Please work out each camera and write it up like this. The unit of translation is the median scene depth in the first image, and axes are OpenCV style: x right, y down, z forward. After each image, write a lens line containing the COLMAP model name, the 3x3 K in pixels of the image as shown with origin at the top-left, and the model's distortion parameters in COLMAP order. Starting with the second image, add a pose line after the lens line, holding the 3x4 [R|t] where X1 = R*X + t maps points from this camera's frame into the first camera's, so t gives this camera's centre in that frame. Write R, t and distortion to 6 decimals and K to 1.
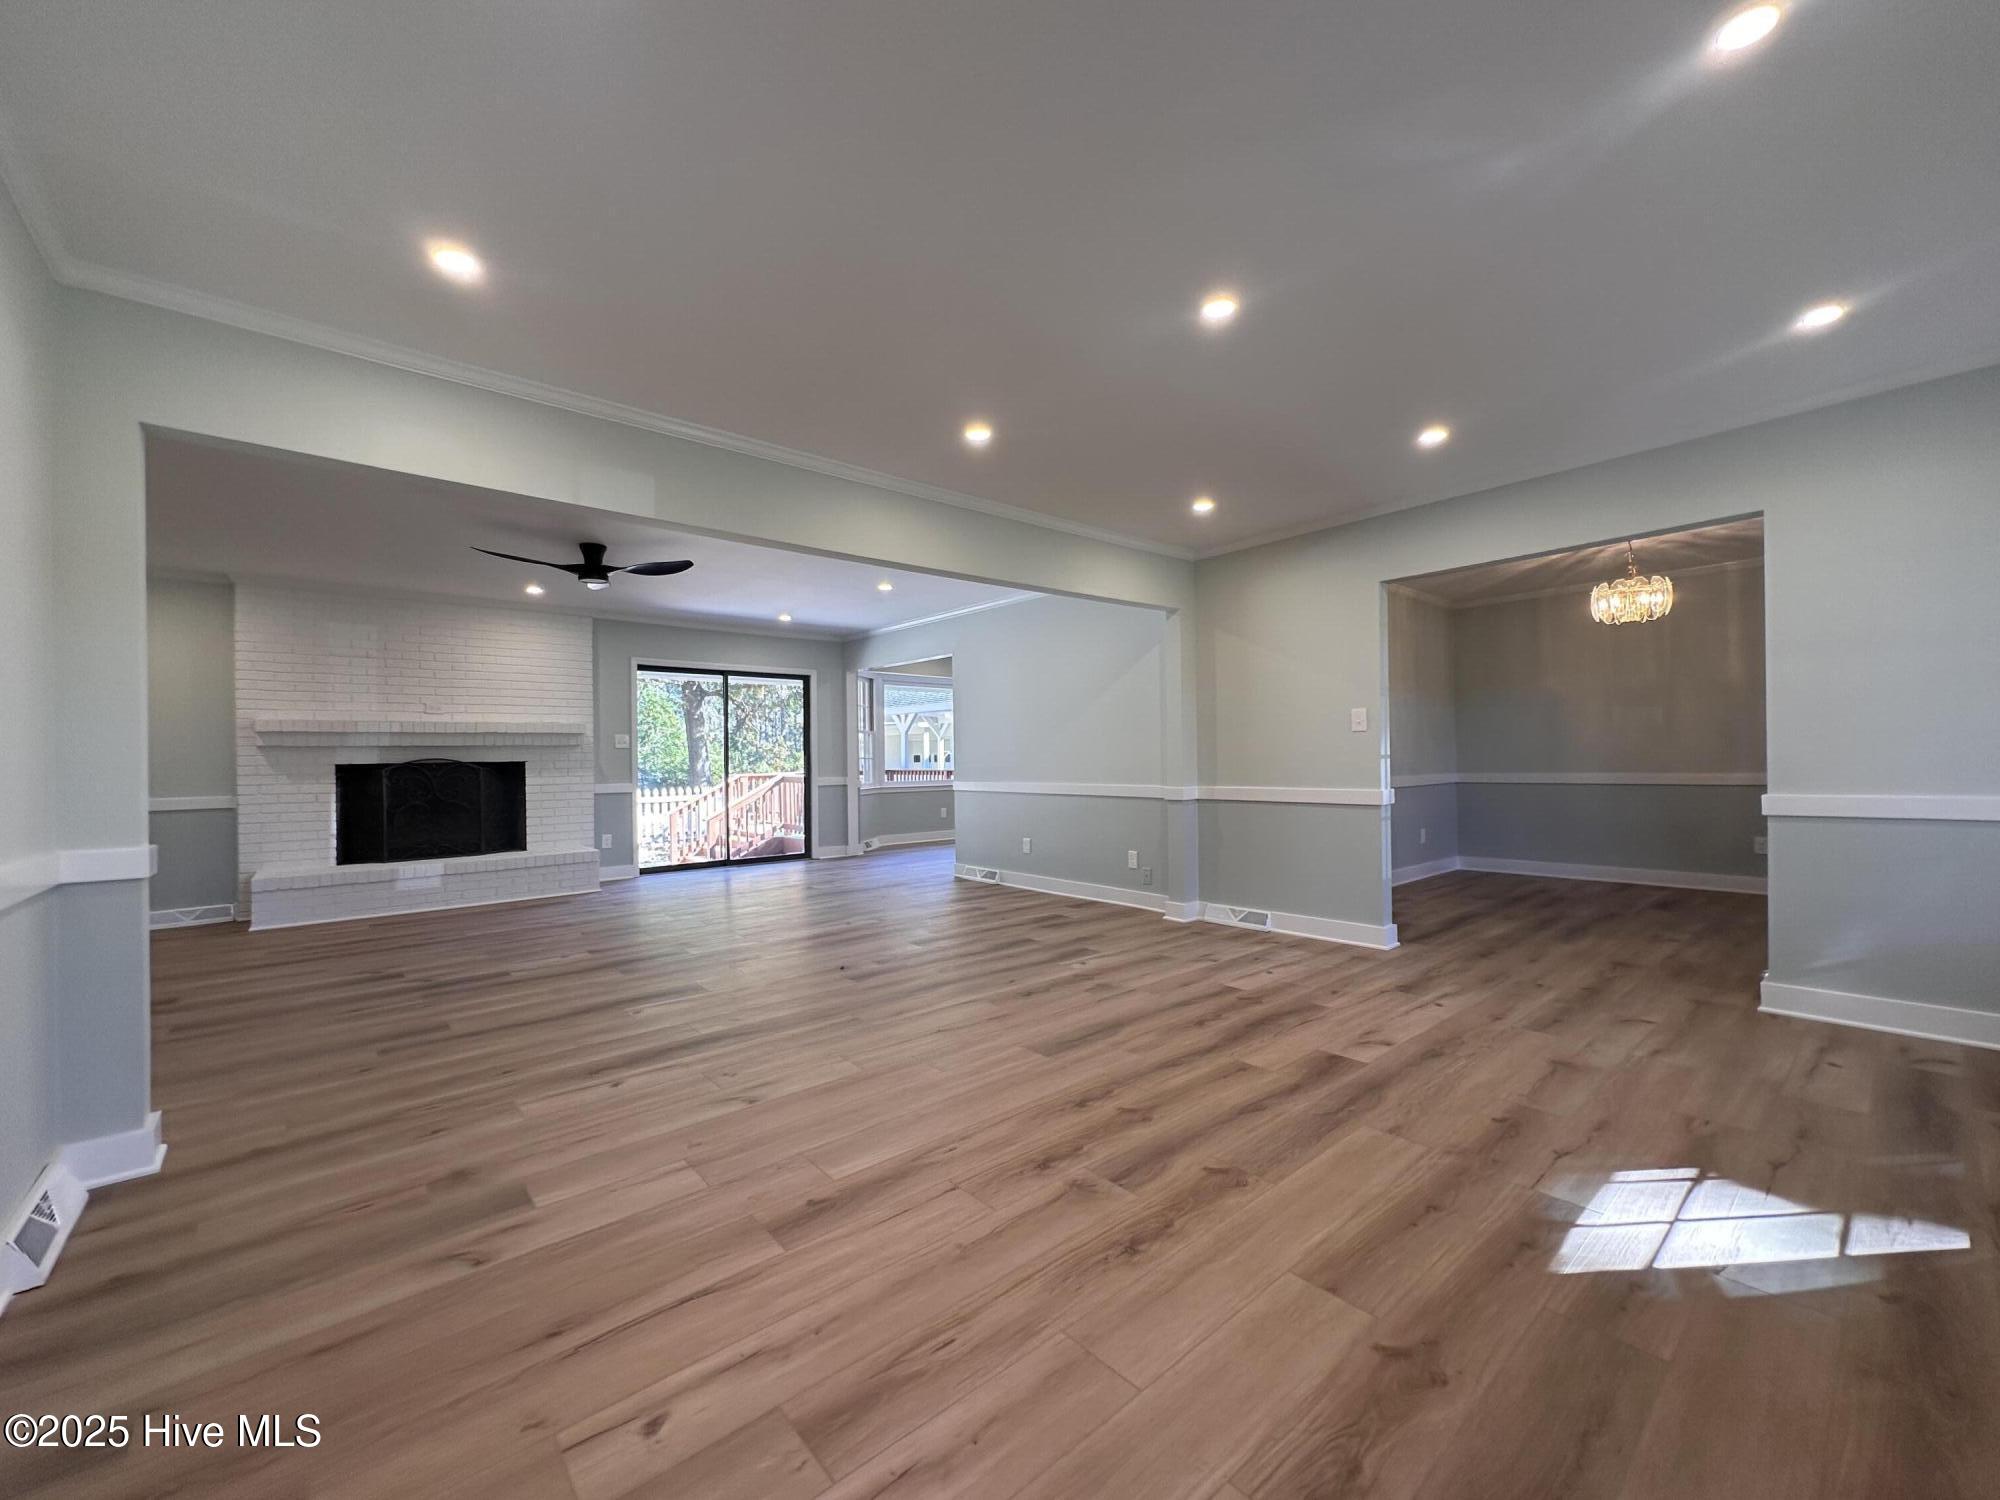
lens RADIAL K [[794.9, 0, 998.8], [0, 794.9, 744.9], [0, 0, 1]] dist [-0.002261, 0.000472]
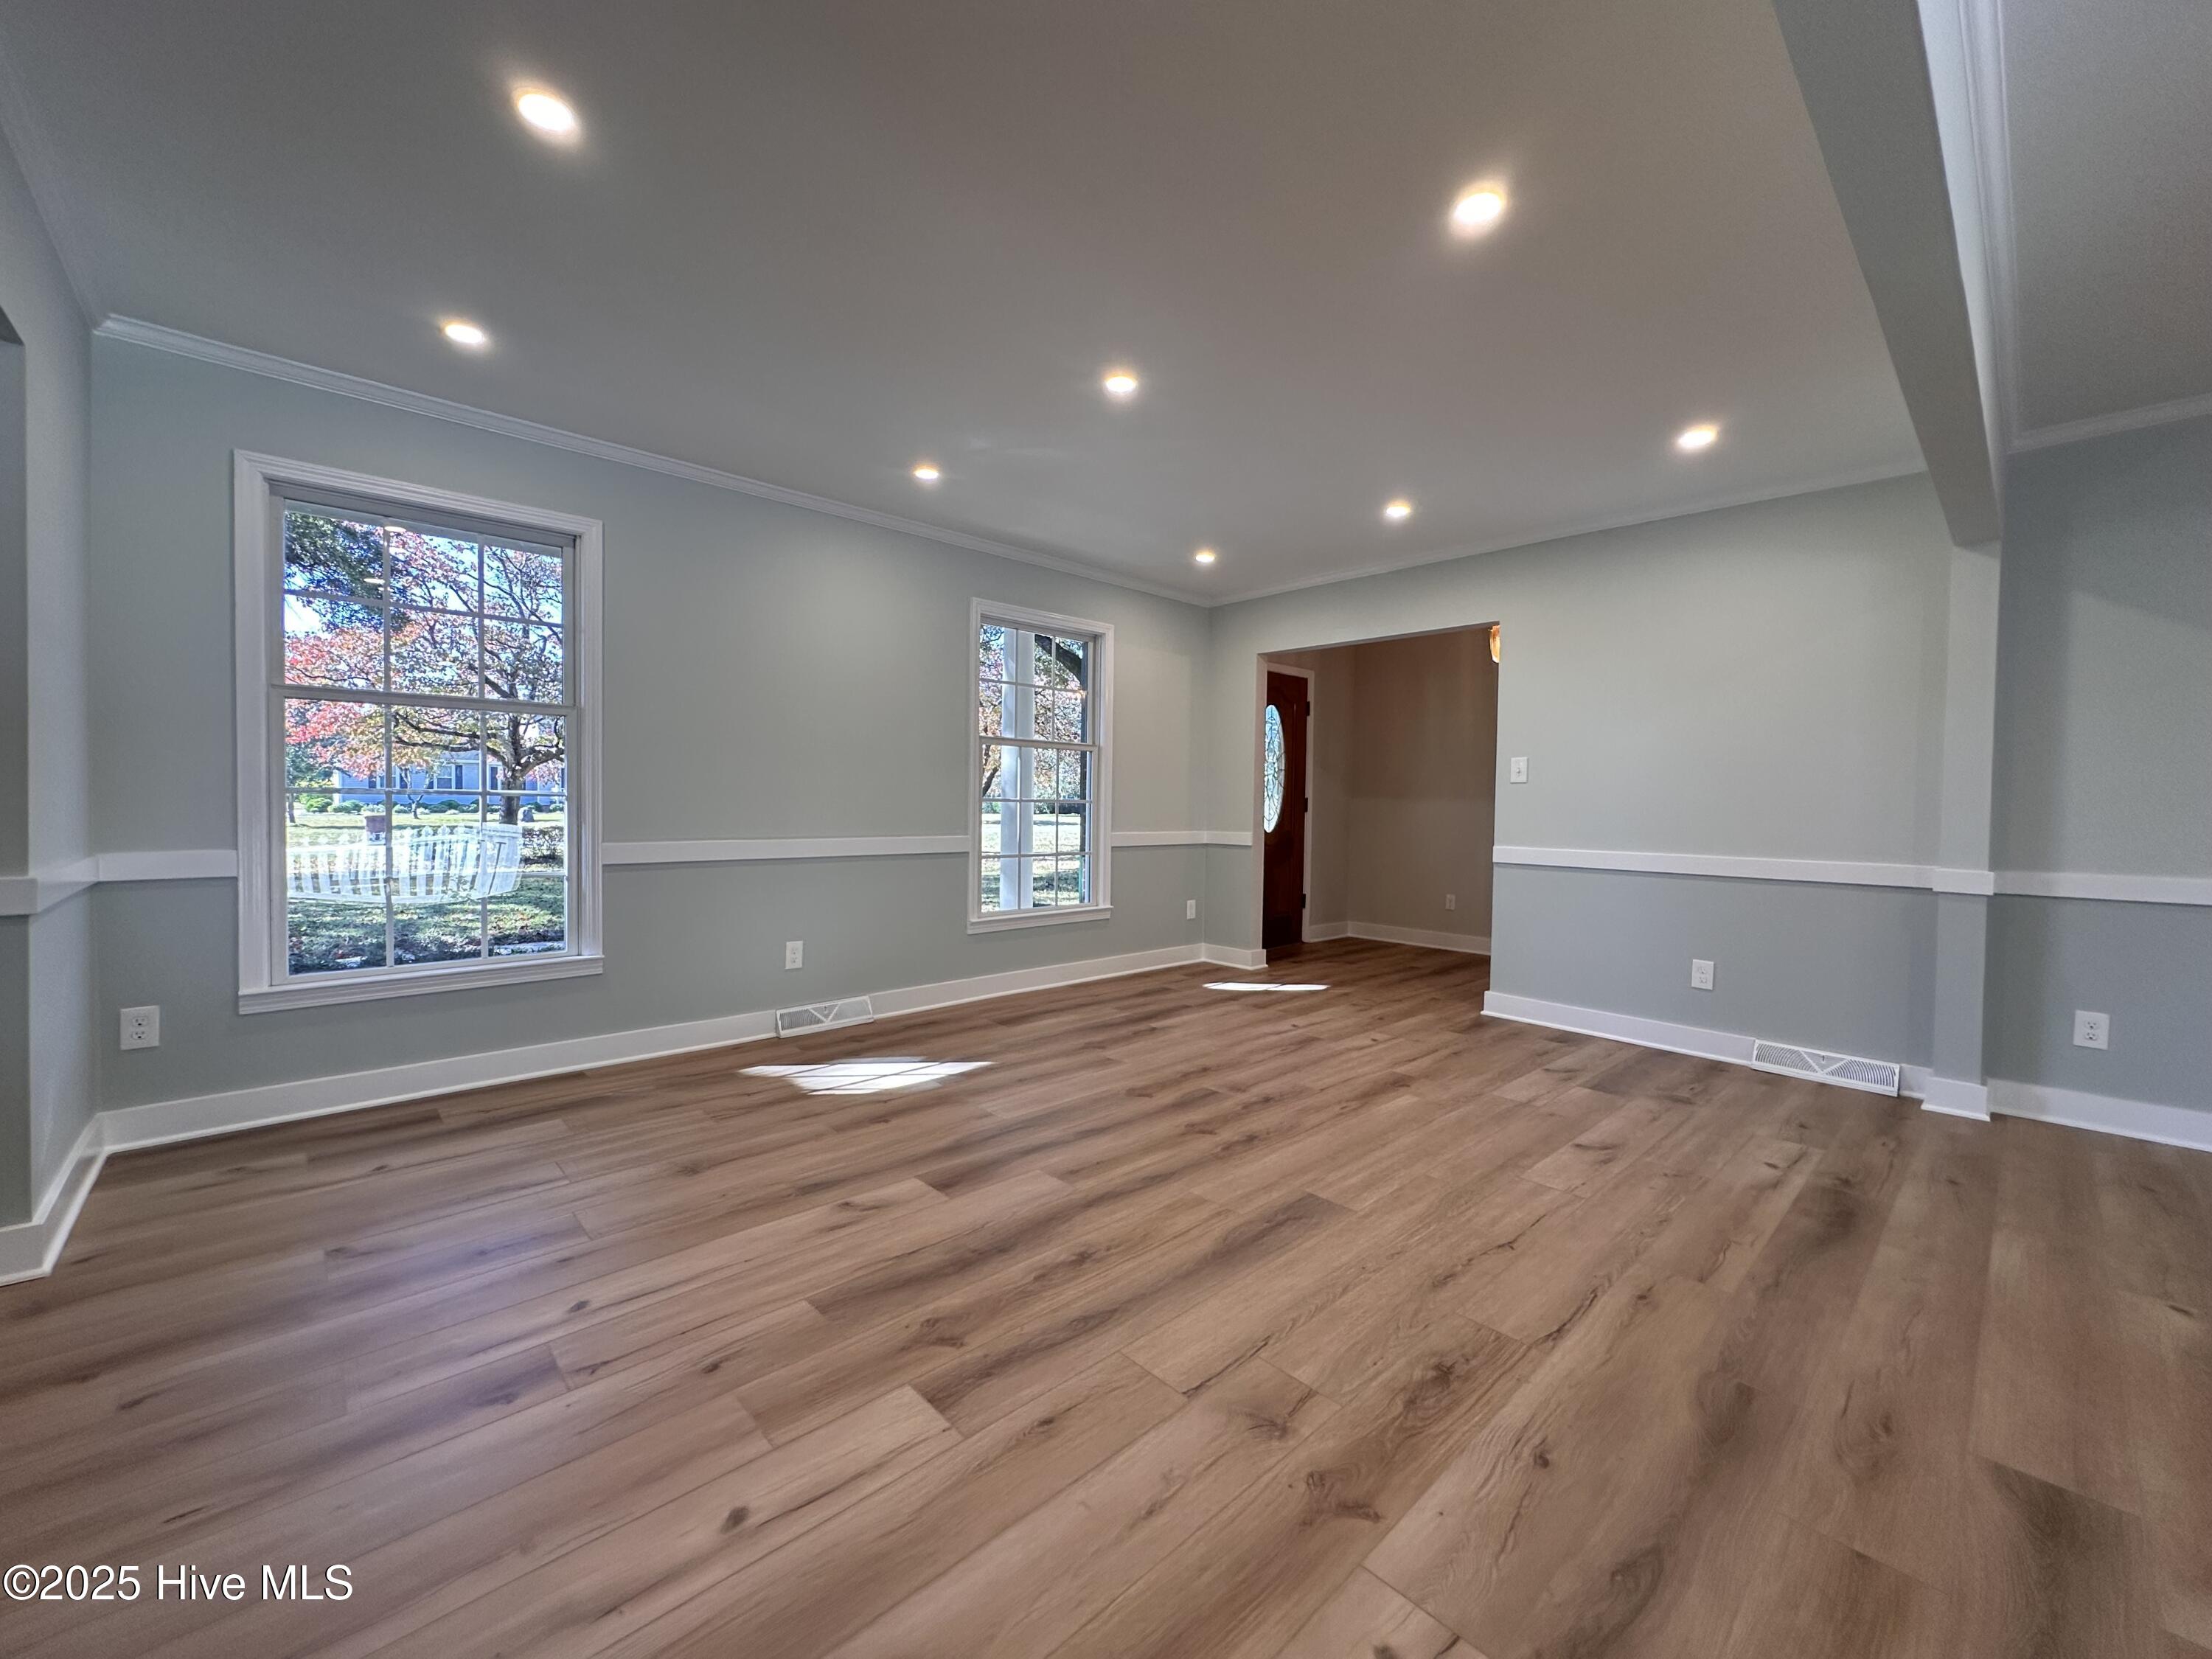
lens RADIAL K [[879.2, 0, 1104.7], [0, 879.2, 823.8], [0, 0, 1]] dist [-0.002261, 0.000472]
pose [[-0.999004, 0.003920, -0.044458, 0.344348], [0.003543, 0.999957, 0.008556, 0.032404], [0.044489, 0.008390, -0.998975, 2.130166]]
